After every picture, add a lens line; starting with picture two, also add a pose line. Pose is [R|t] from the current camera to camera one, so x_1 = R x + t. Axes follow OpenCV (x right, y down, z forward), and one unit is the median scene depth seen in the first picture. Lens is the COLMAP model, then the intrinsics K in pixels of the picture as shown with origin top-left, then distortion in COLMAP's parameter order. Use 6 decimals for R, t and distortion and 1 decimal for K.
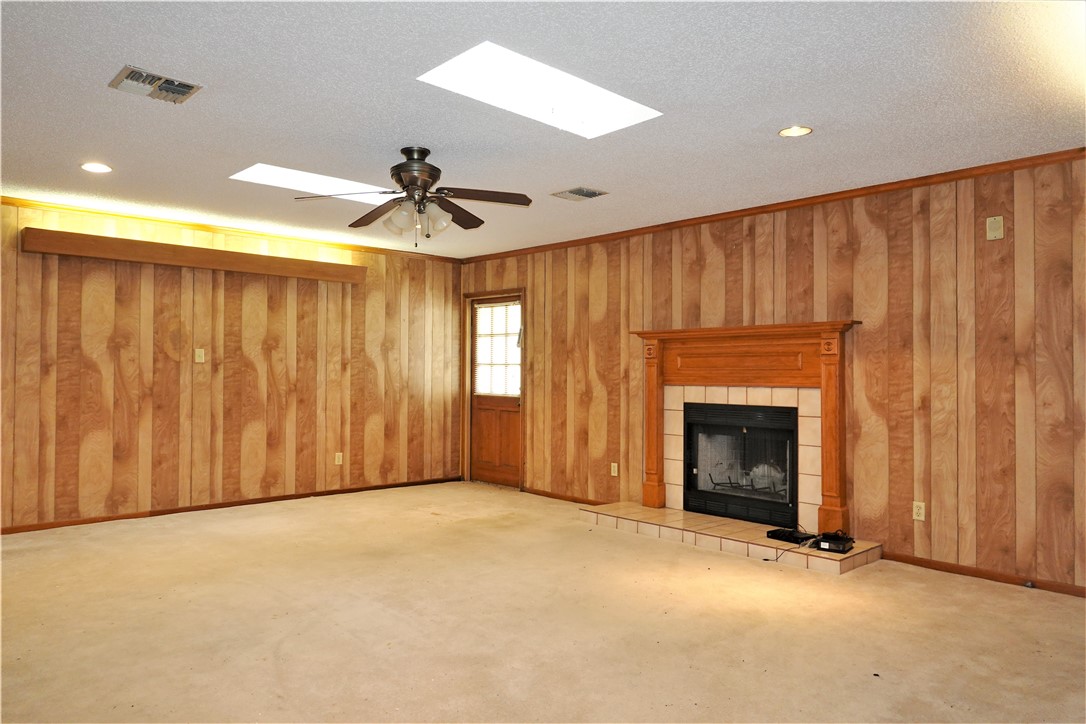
lens RADIAL K [[722.8, 0, 540.8], [0, 722.8, 359.9], [0, 0, 1]] dist [-0.002763, 0.005314]
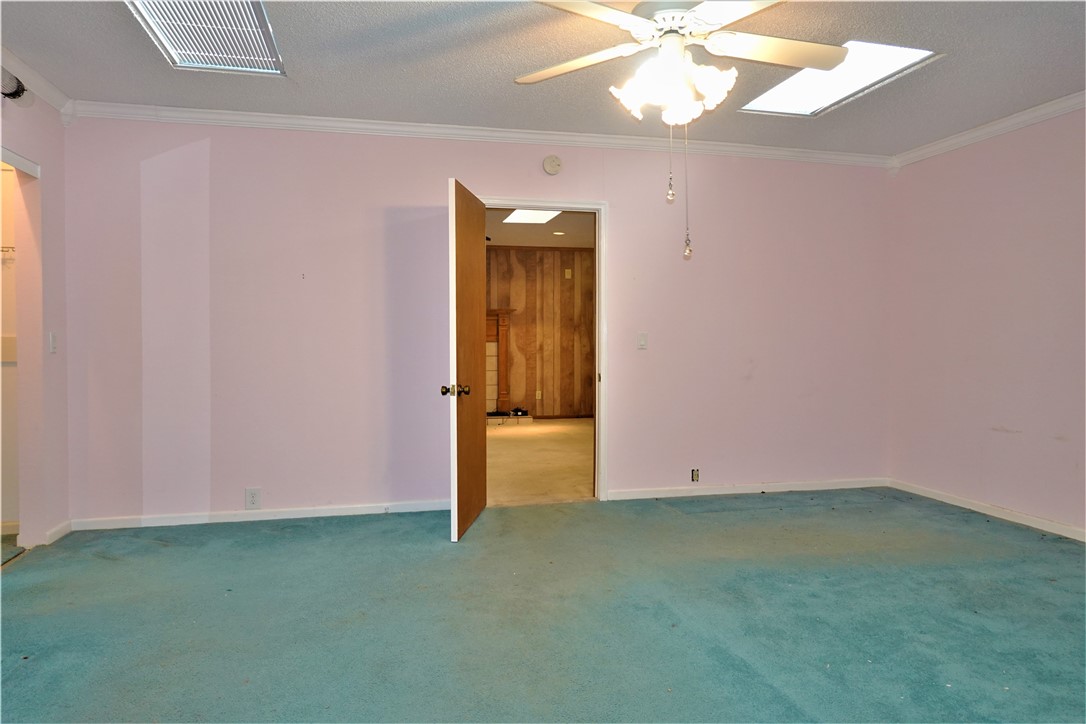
lens RADIAL K [[726.0, 0, 543.0], [0, 726.0, 362.0], [0, 0, 1]] dist [0.000014, 0.001276]
pose [[0.500425, -0.036095, 0.865027, -1.122217], [-0.010938, 0.998787, 0.048004, -0.002589], [-0.865711, -0.033484, 0.499423, -0.111485]]
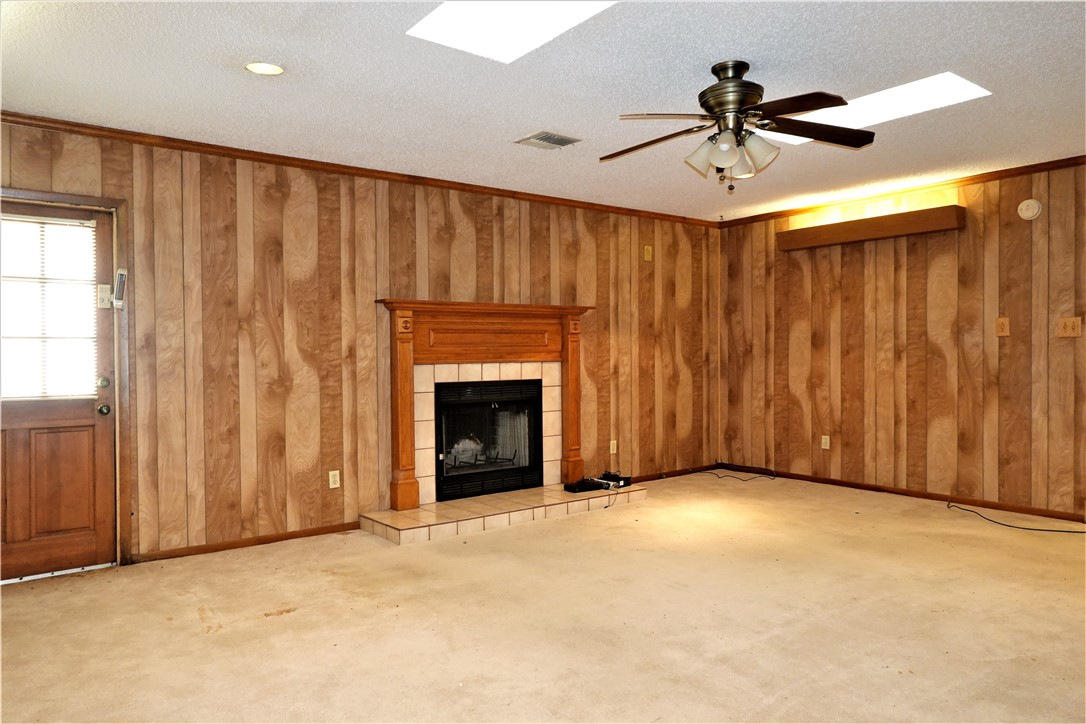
lens RADIAL K [[726.0, 0, 543.0], [0, 726.0, 362.0], [0, 0, 1]] dist [0.000014, 0.001276]
pose [[0.104885, -0.020433, 0.994274, -0.689673], [-0.006795, 0.999751, 0.021263, 0.012880], [-0.994461, -0.008987, 0.104720, 0.777157]]
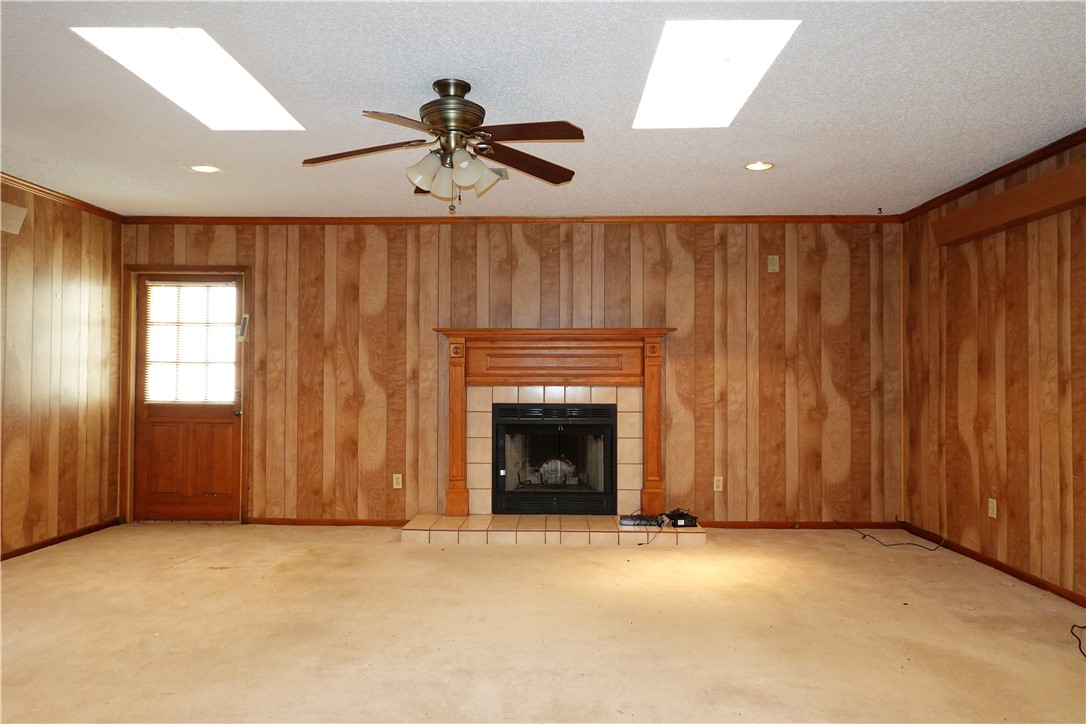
lens RADIAL K [[722.8, 0, 540.8], [0, 722.8, 359.9], [0, 0, 1]] dist [-0.002763, 0.005314]
pose [[0.702382, 0.011780, 0.711702, -0.453843], [-0.010704, 0.999925, -0.005987, 0.005355], [-0.711719, -0.003413, 0.702456, 0.270952]]
